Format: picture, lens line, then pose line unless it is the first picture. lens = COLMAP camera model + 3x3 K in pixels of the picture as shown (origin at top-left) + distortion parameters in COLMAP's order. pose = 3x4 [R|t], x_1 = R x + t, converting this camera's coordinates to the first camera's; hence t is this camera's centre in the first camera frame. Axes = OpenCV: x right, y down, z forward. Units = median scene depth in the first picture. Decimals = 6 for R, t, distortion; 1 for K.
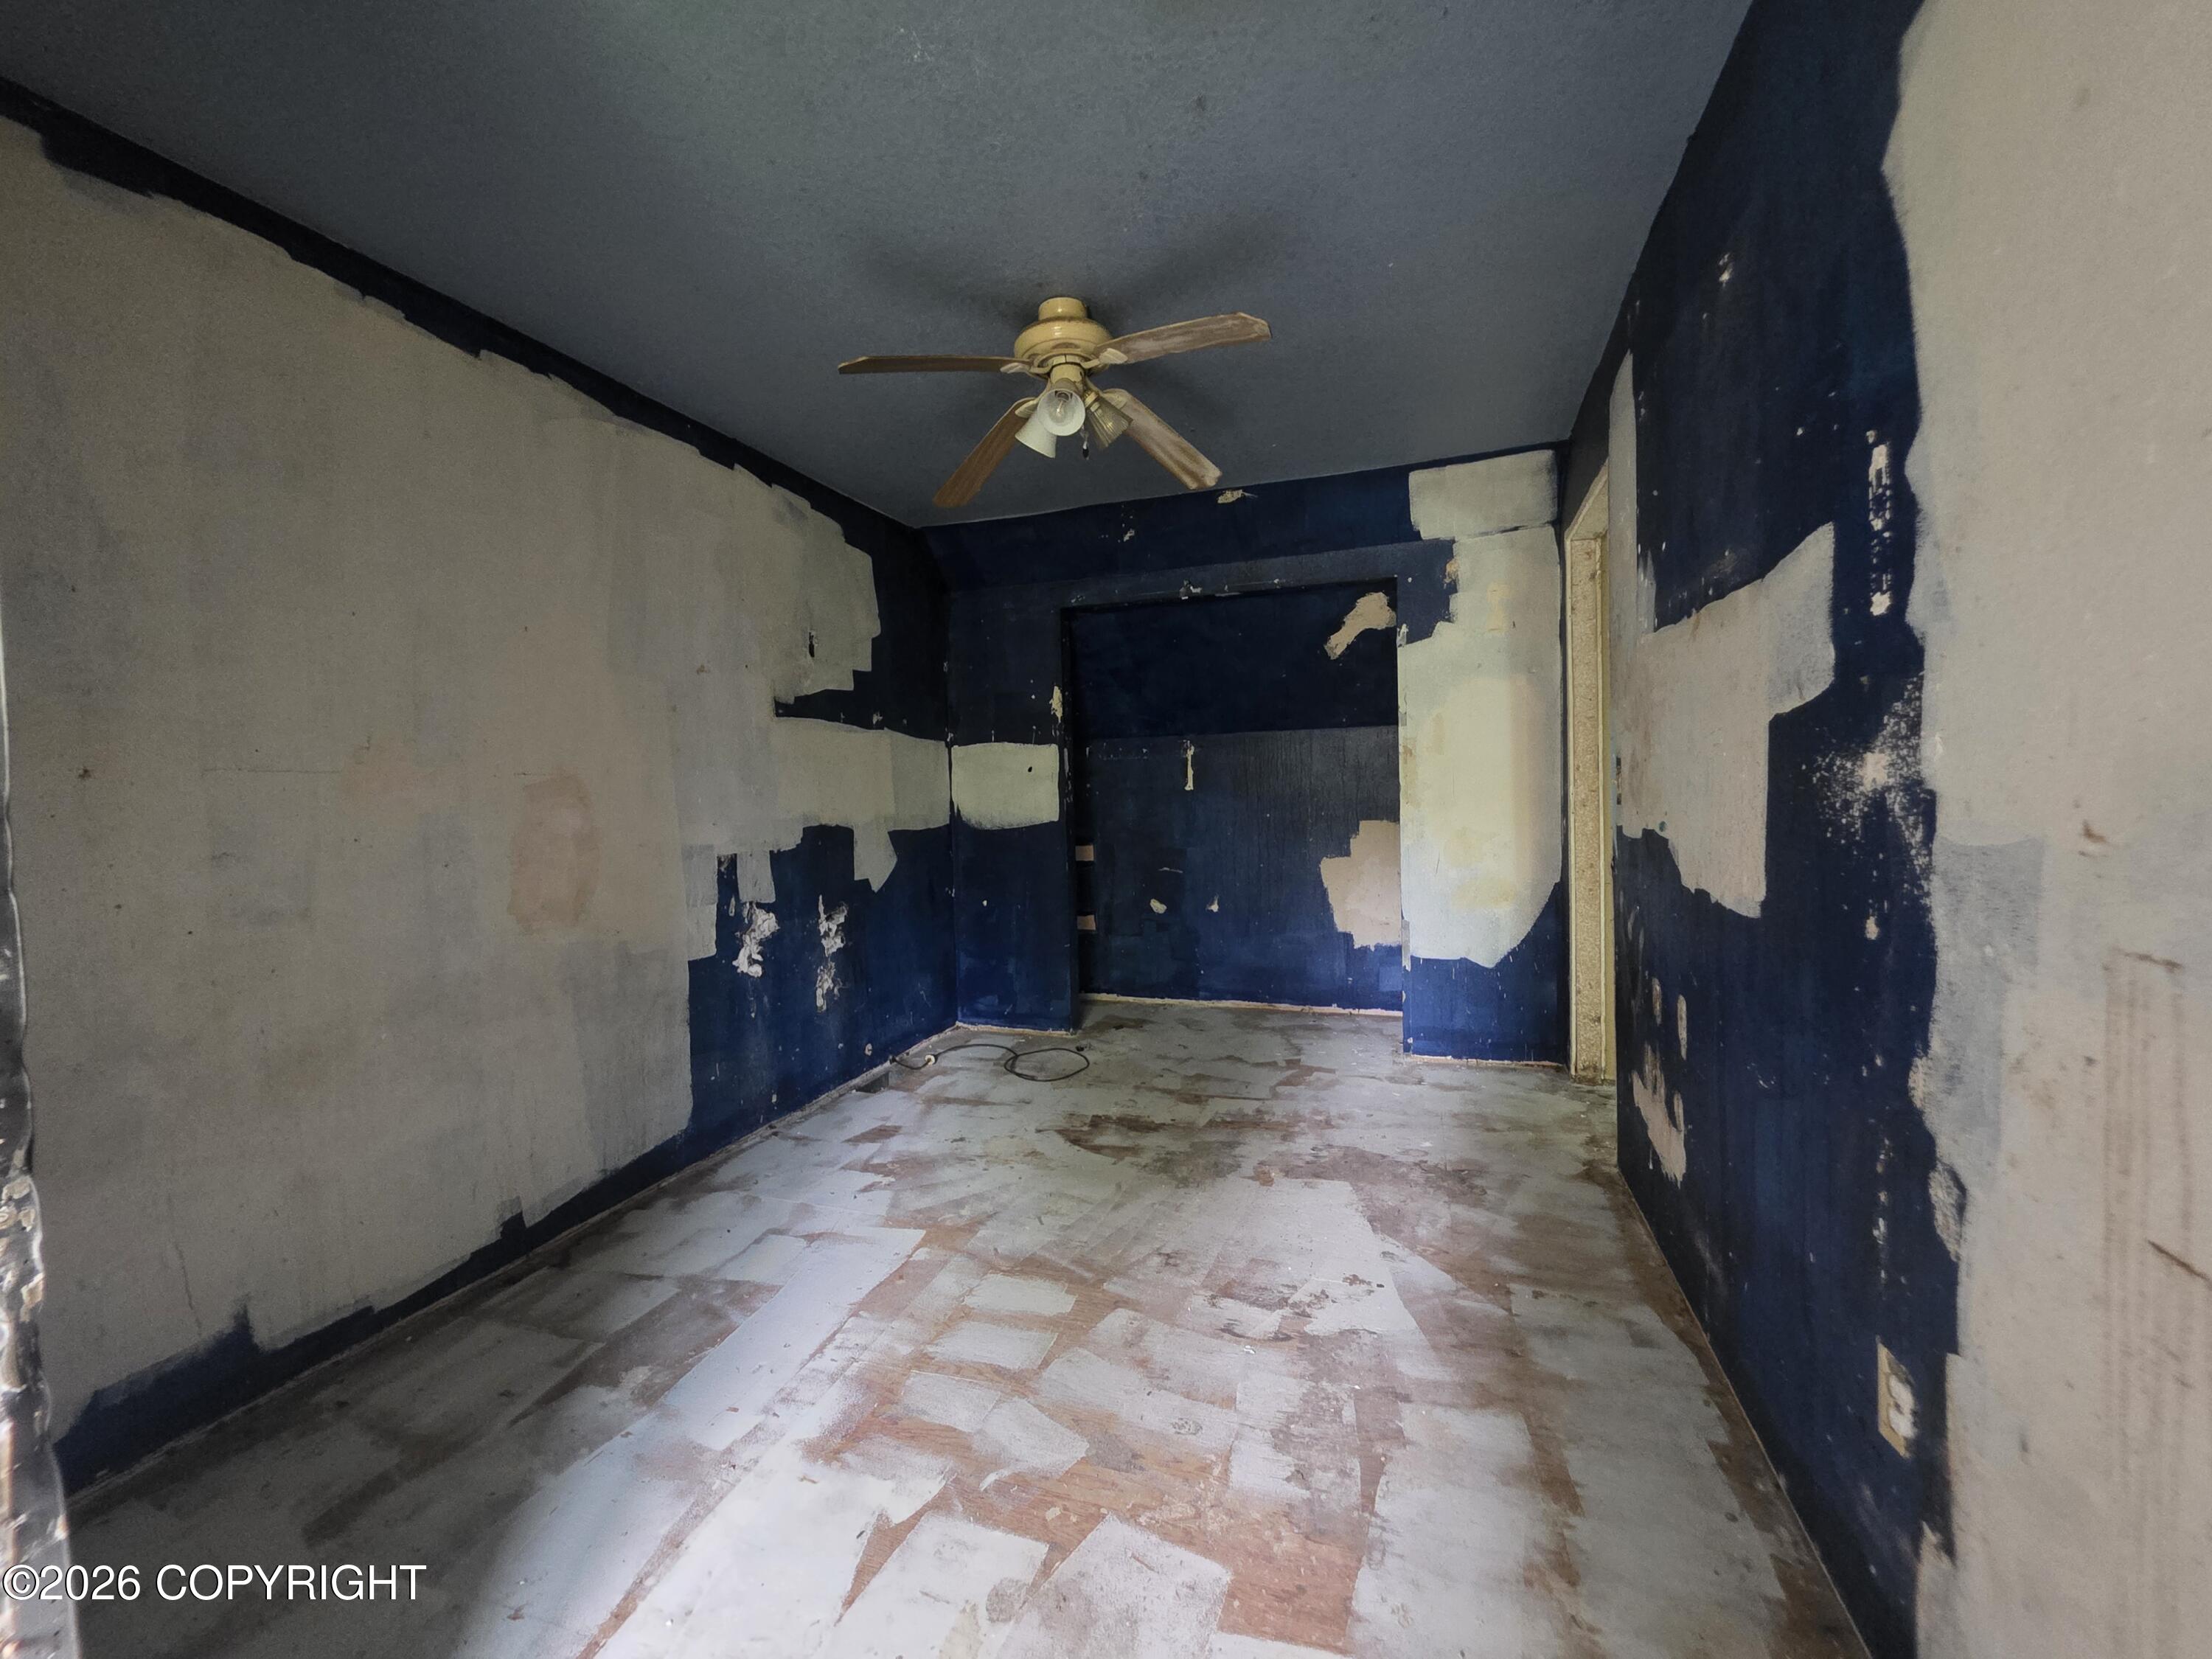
lens RADIAL K [[883.2, 0, 1113.5], [0, 883.2, 829.6], [0, 0, 1]] dist [0.000885, 0.000337]
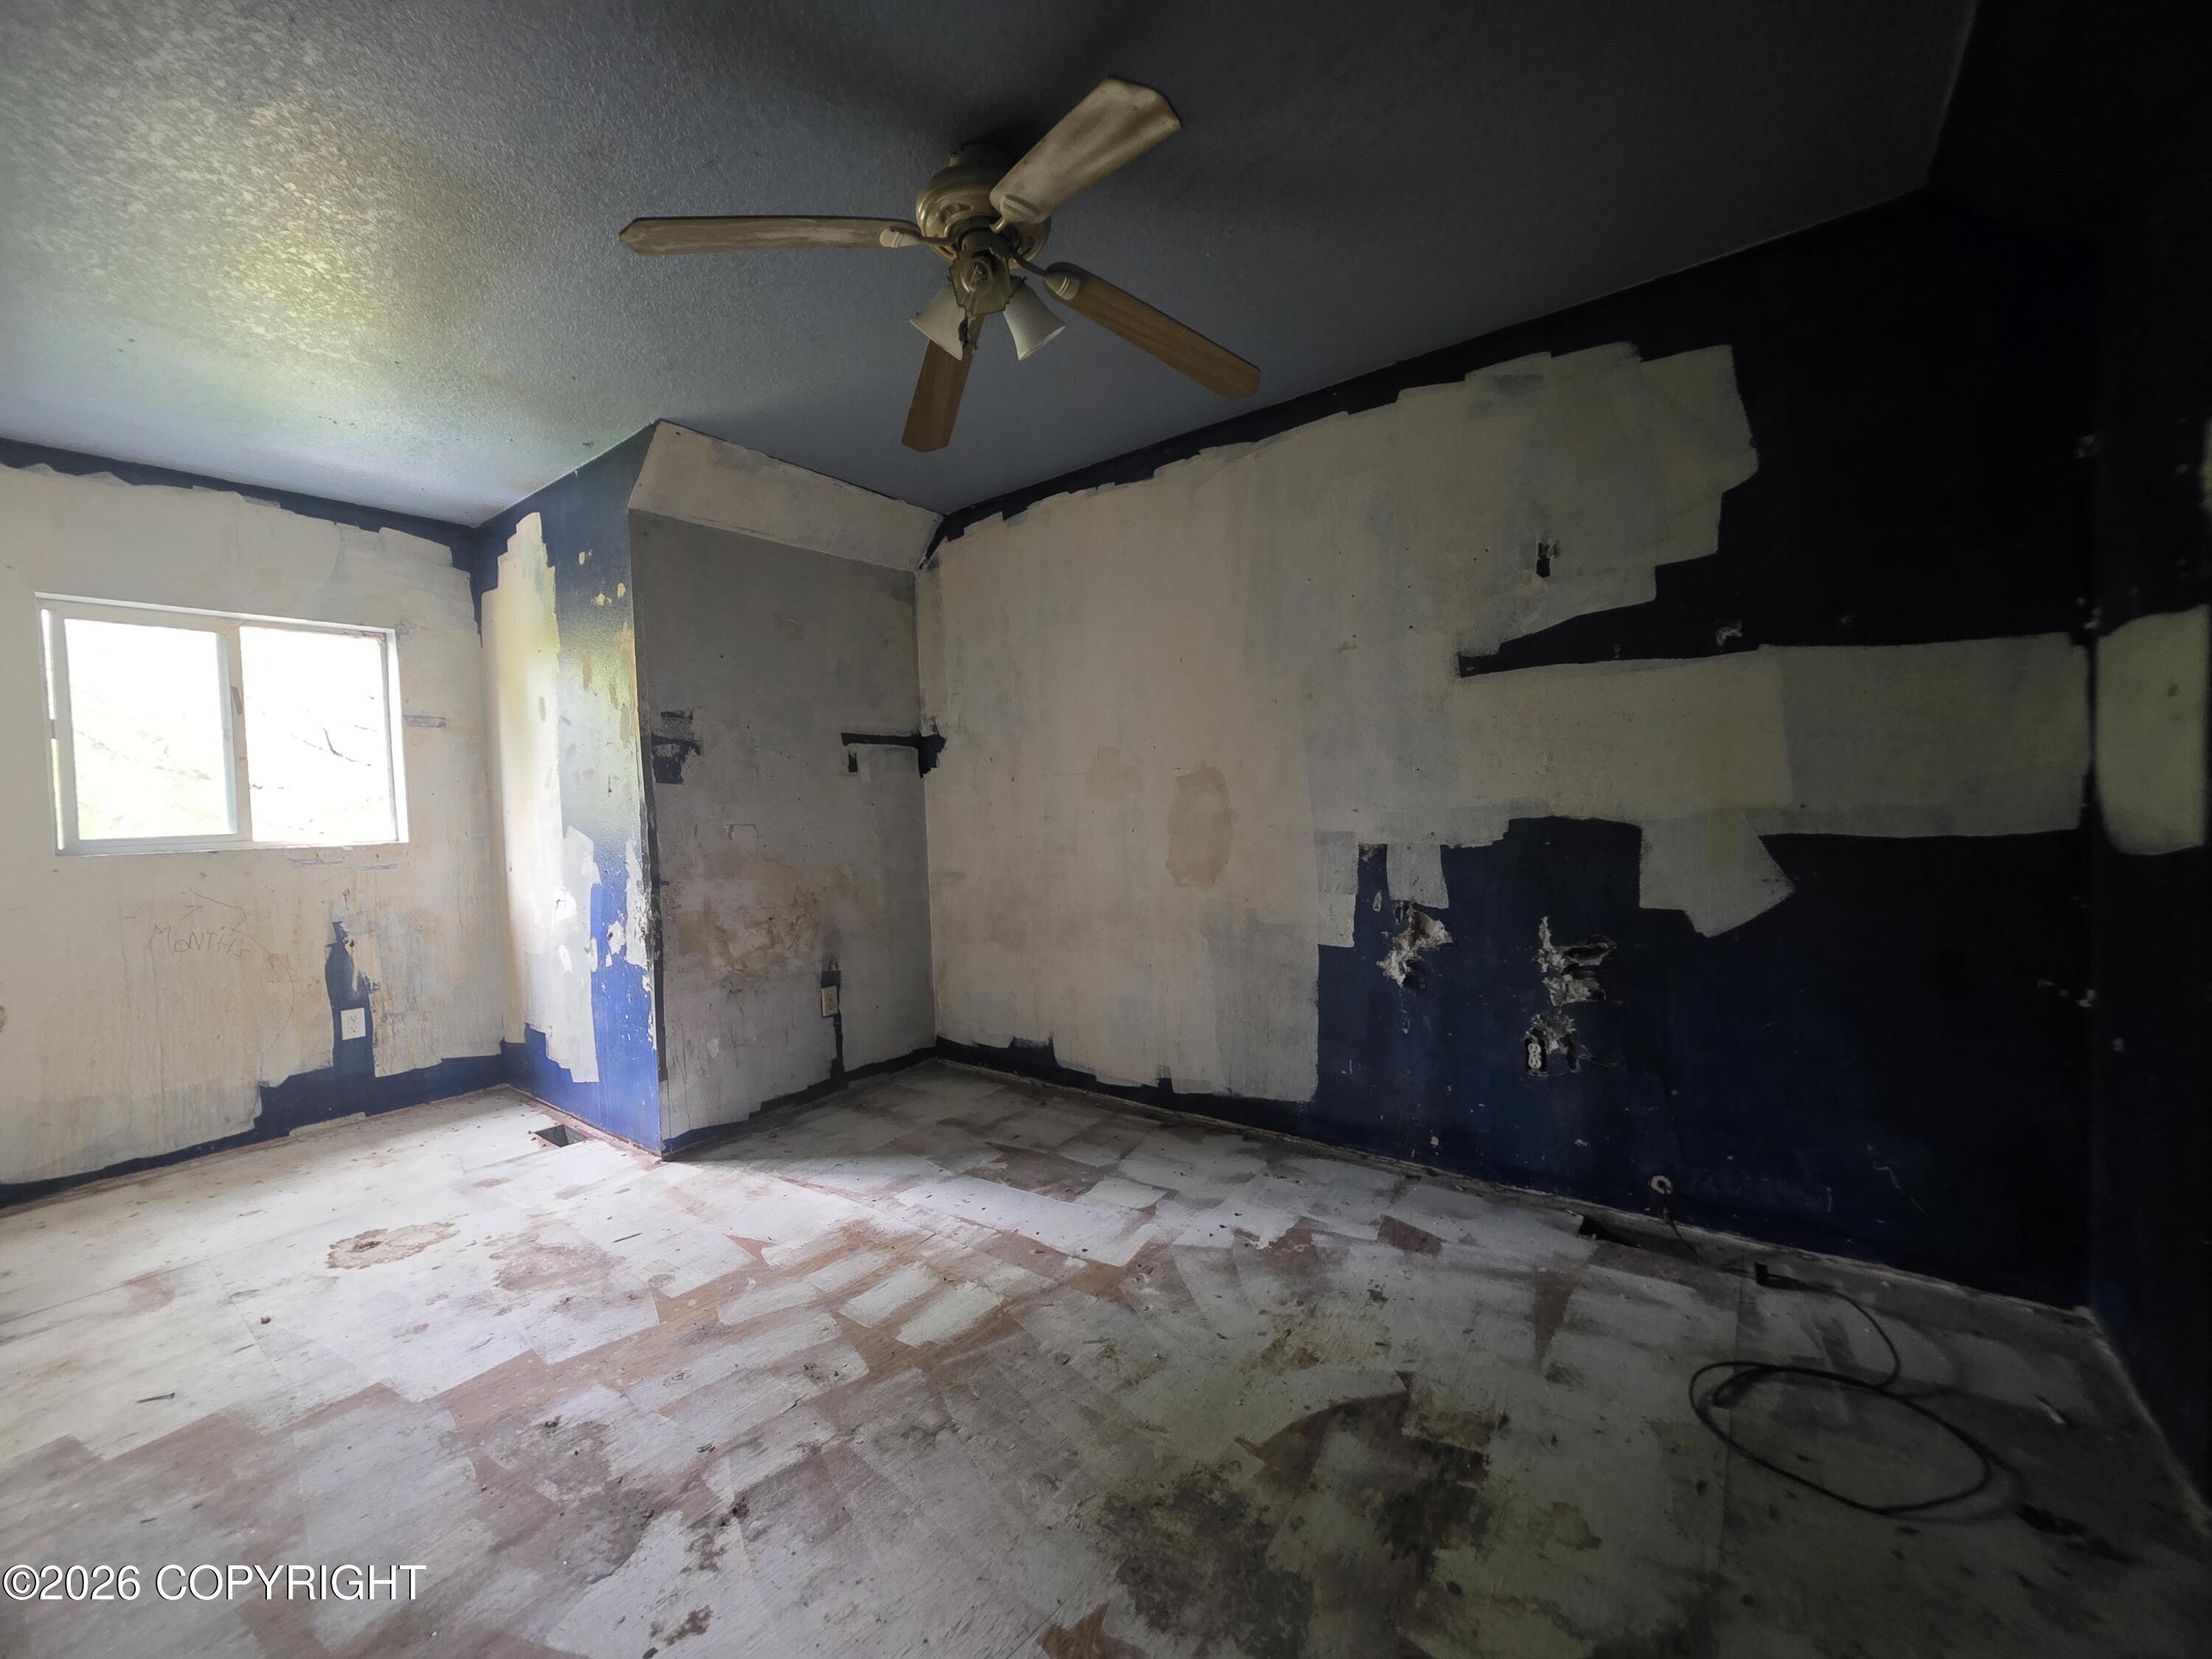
lens RADIAL K [[883.2, 0, 1116.8], [0, 883.2, 829.2], [0, 0, 1]] dist [0.000885, 0.000337]
pose [[-0.312172, 0.075747, -0.947001, 0.544331], [0.001845, 0.996863, 0.079127, -0.063789], [0.950024, 0.022954, -0.311333, 1.103137]]
